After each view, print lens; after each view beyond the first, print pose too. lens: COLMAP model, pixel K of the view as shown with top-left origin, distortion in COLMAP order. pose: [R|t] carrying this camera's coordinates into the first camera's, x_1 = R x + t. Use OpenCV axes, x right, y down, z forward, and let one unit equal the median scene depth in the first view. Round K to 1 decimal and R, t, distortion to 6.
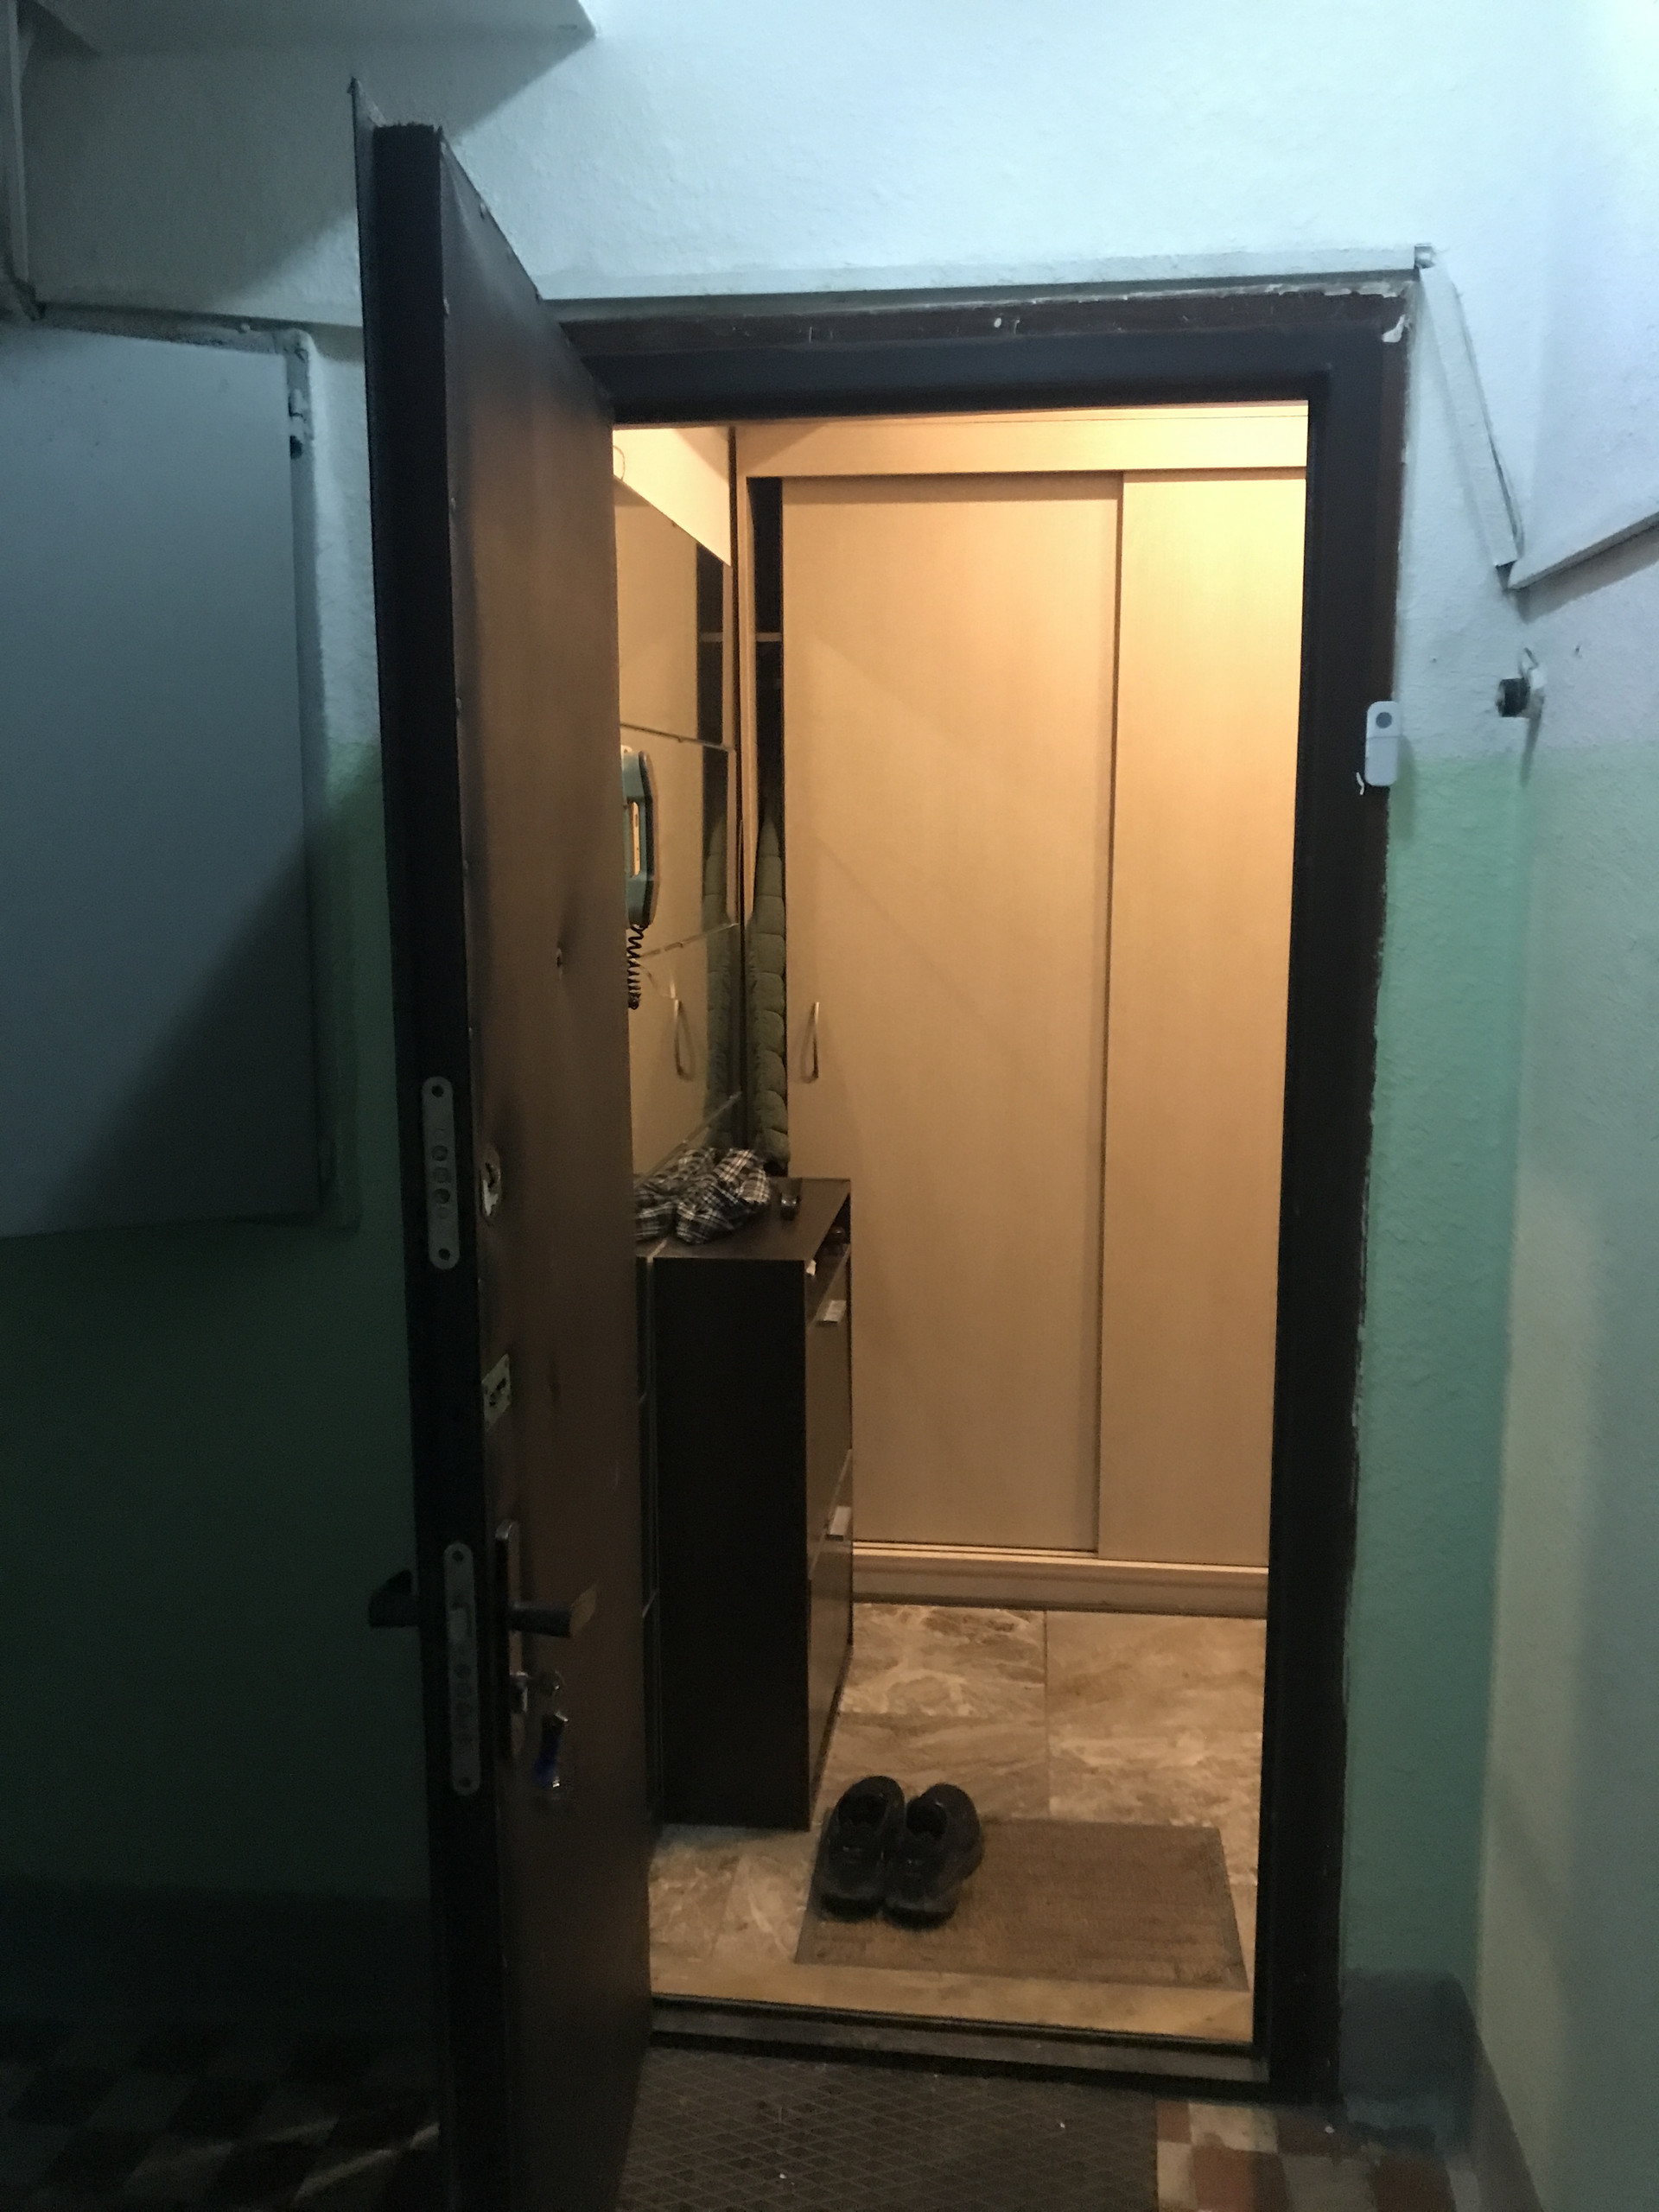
lens RADIAL K [[1825.8, 0, 883.4], [0, 1825.8, 1111.5], [0, 0, 1]] dist [0.040225, -0.007181]
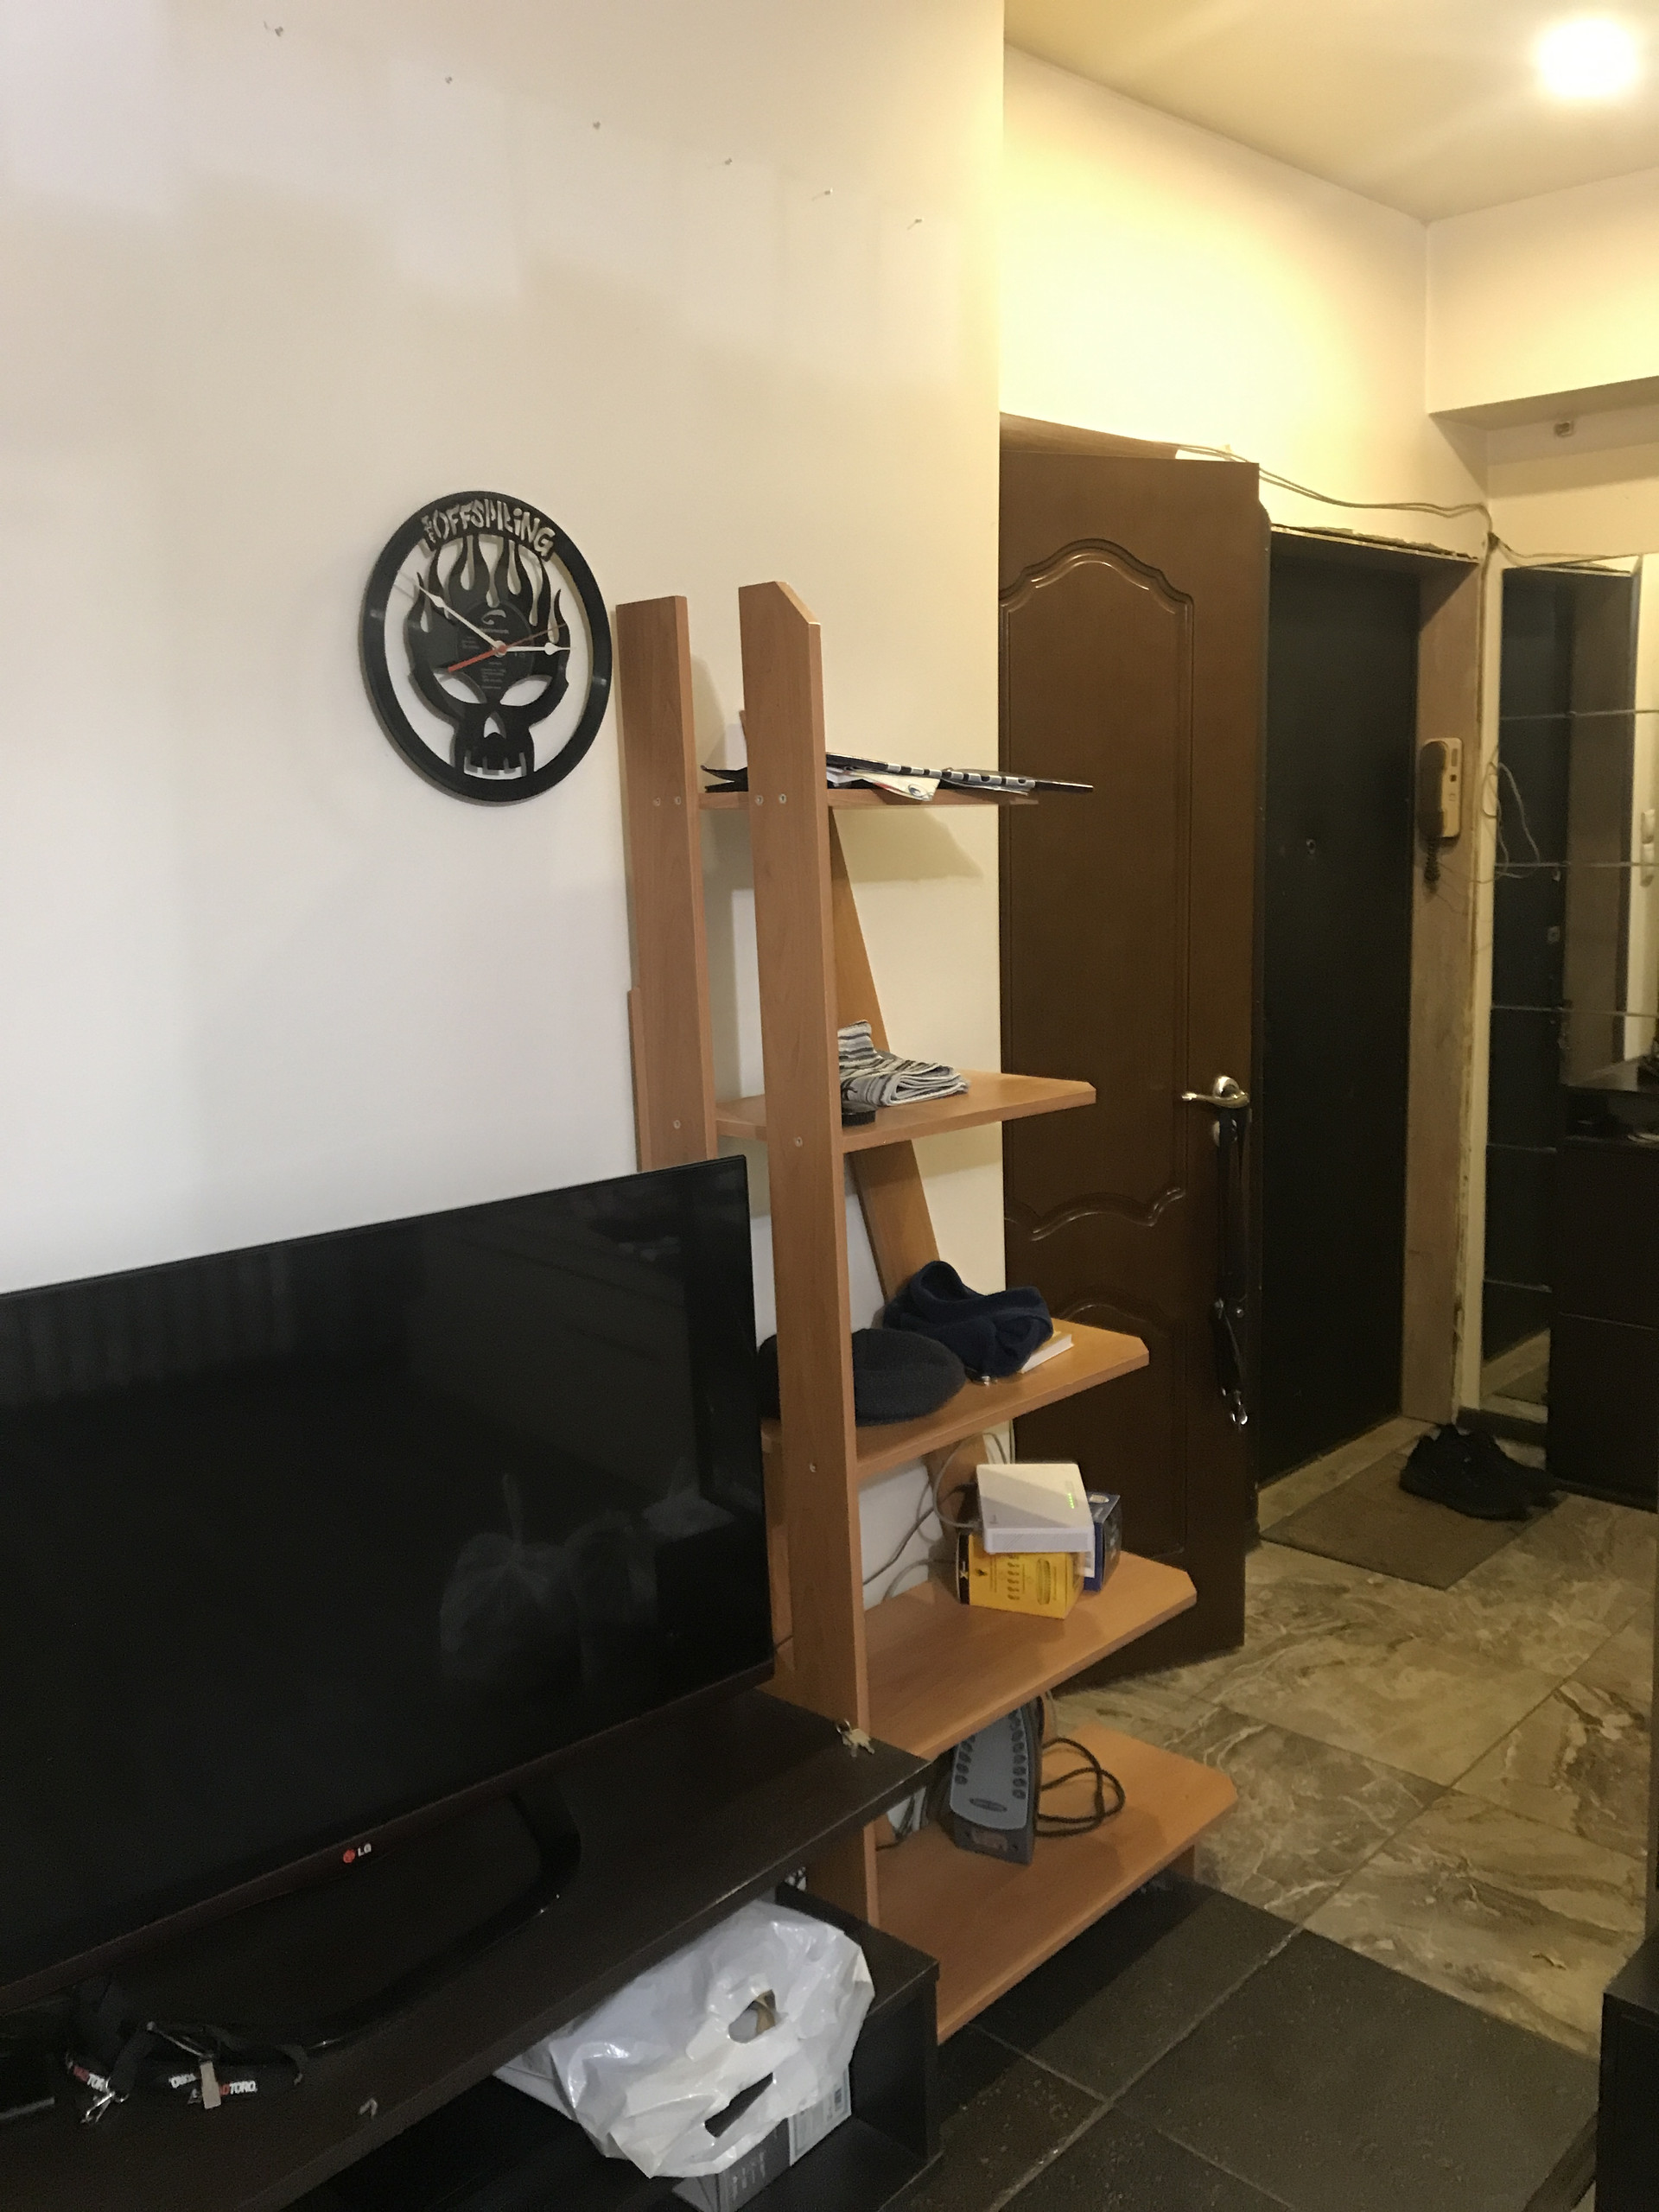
lens RADIAL K [[1825.8, 0, 883.4], [0, 1825.8, 1111.5], [0, 0, 1]] dist [0.040225, -0.007181]
pose [[-0.597614, 0.158308, -0.786000, 1.215579], [-0.100856, 0.957685, 0.269570, -0.200609], [0.795416, 0.240371, -0.556359, 1.187997]]
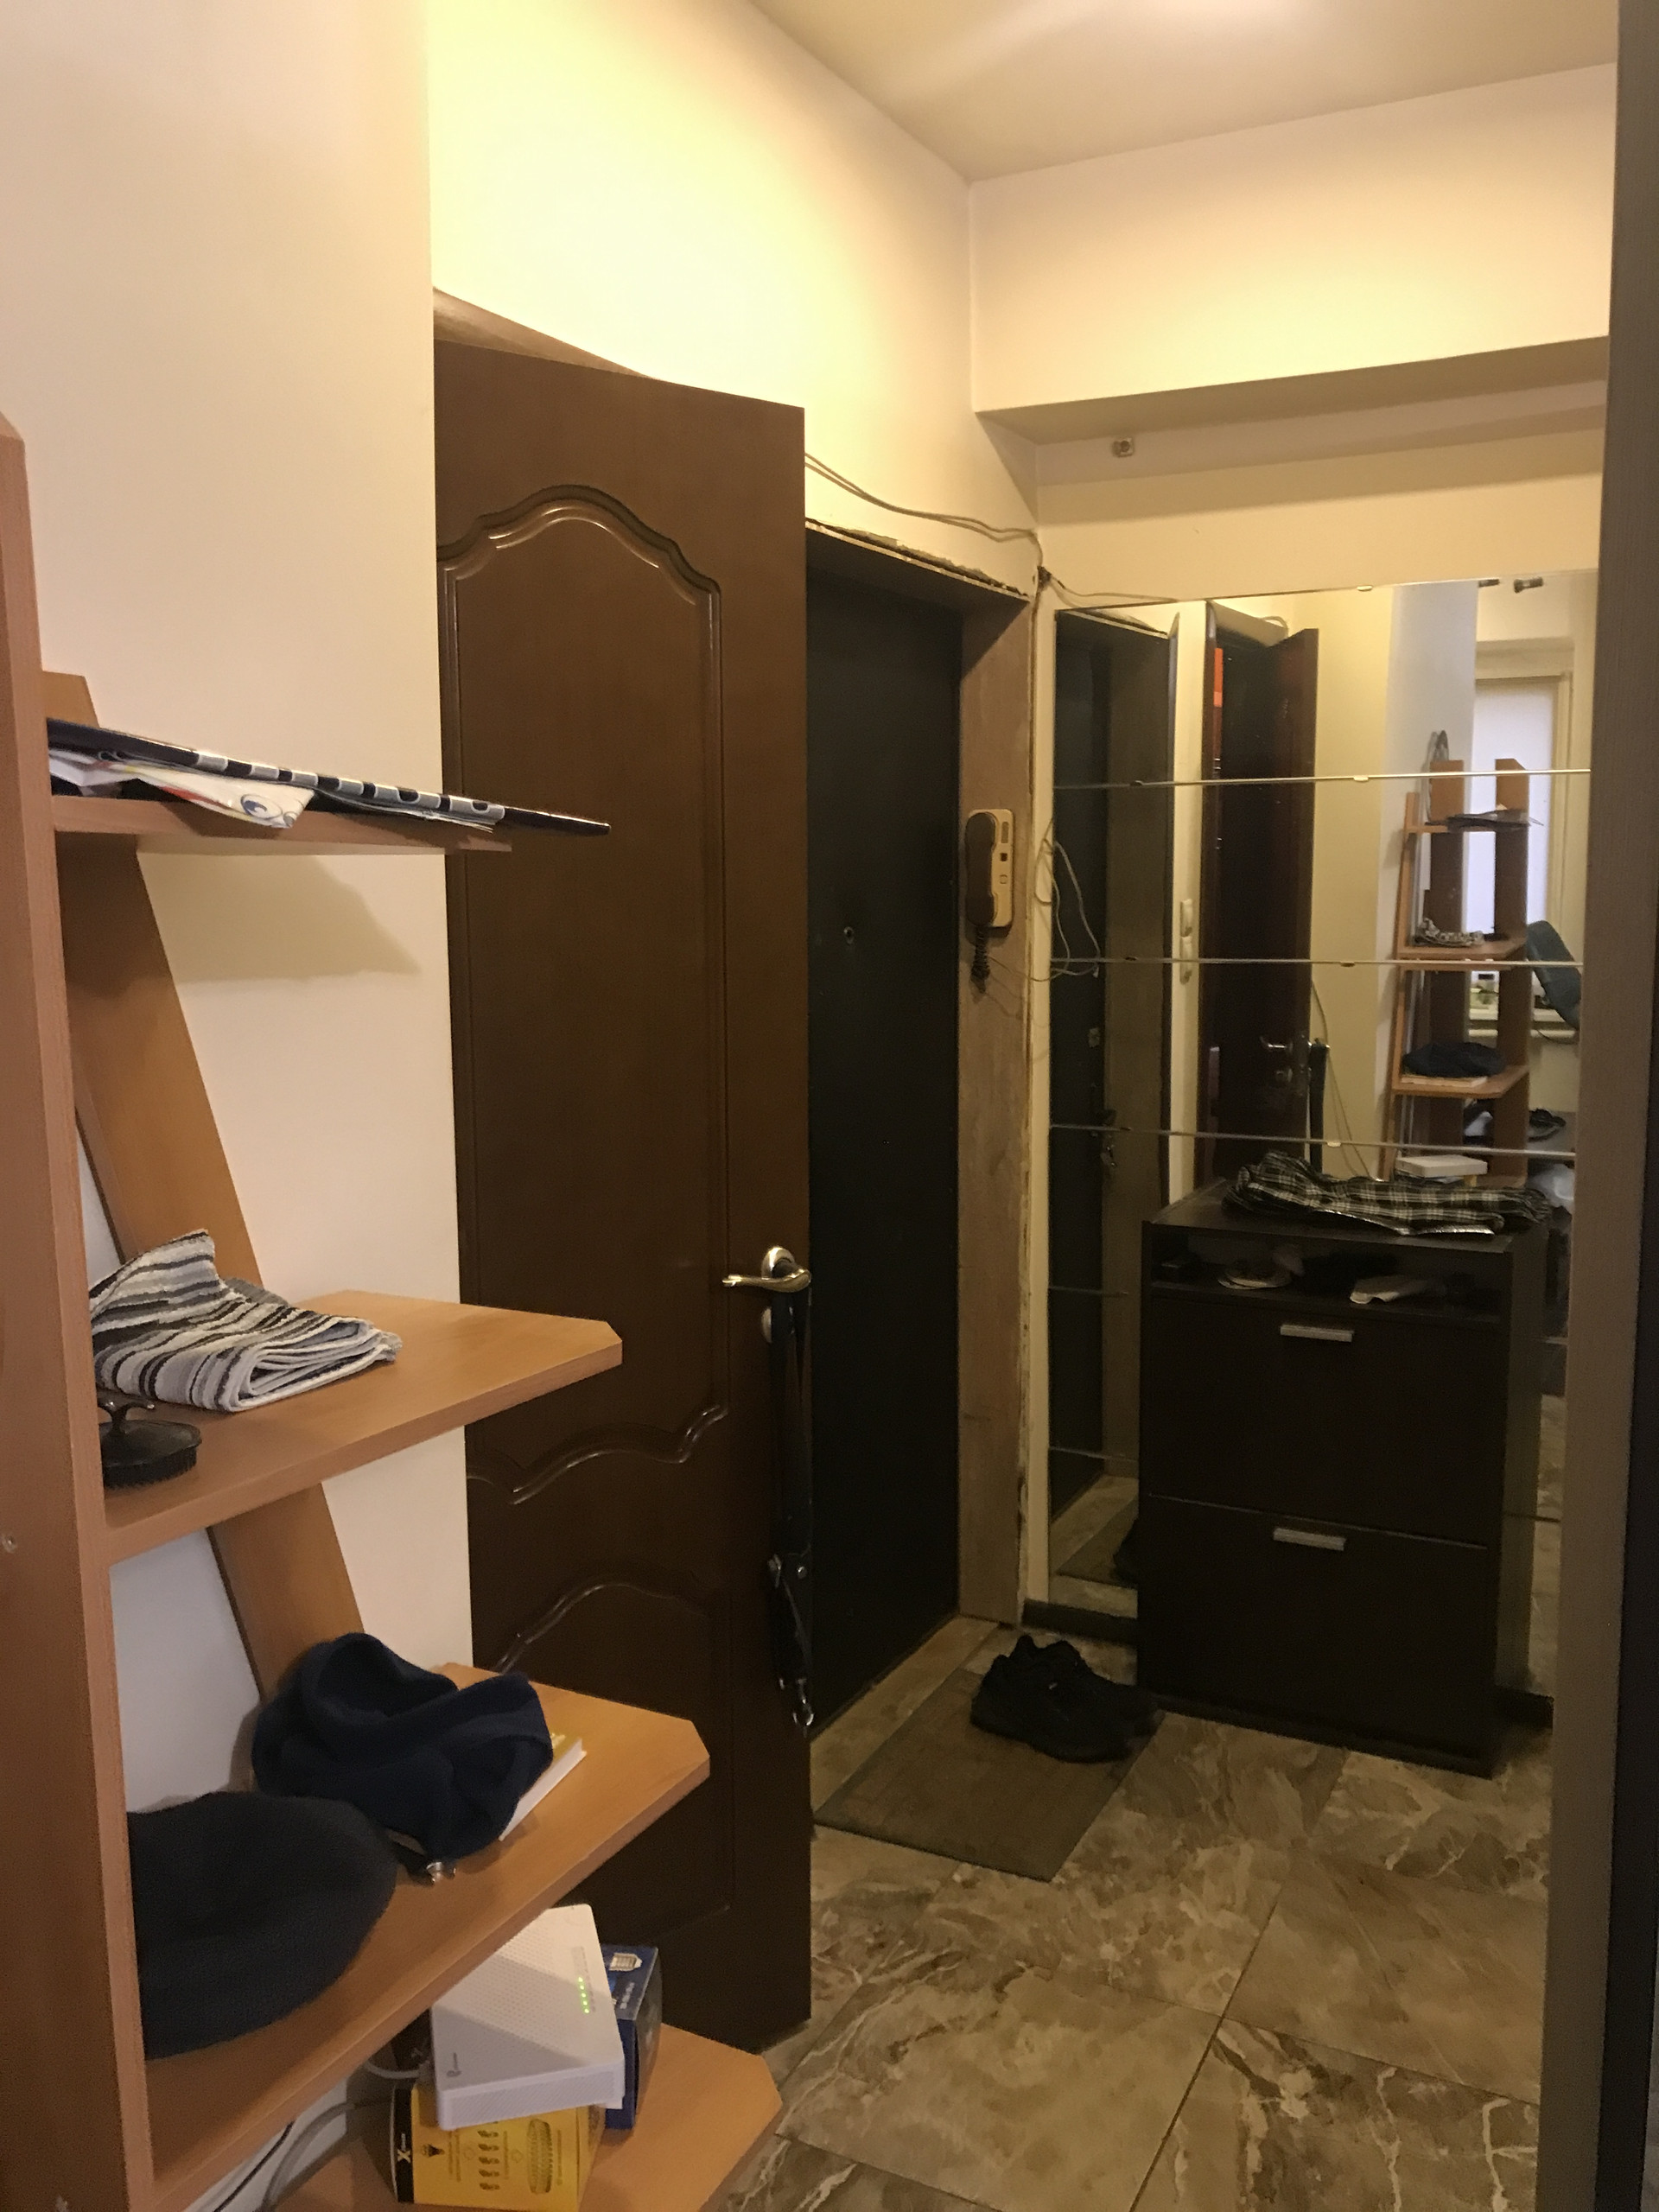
lens RADIAL K [[1812.1, 0, 826.5], [0, 1812.1, 1122.8], [0, 0, 1]] dist [0.101700, -0.118464]
pose [[-0.373983, 0.134330, -0.917656, 0.968999], [-0.139591, 0.970030, 0.198886, -0.163755], [0.916870, 0.202477, -0.344023, 1.035894]]
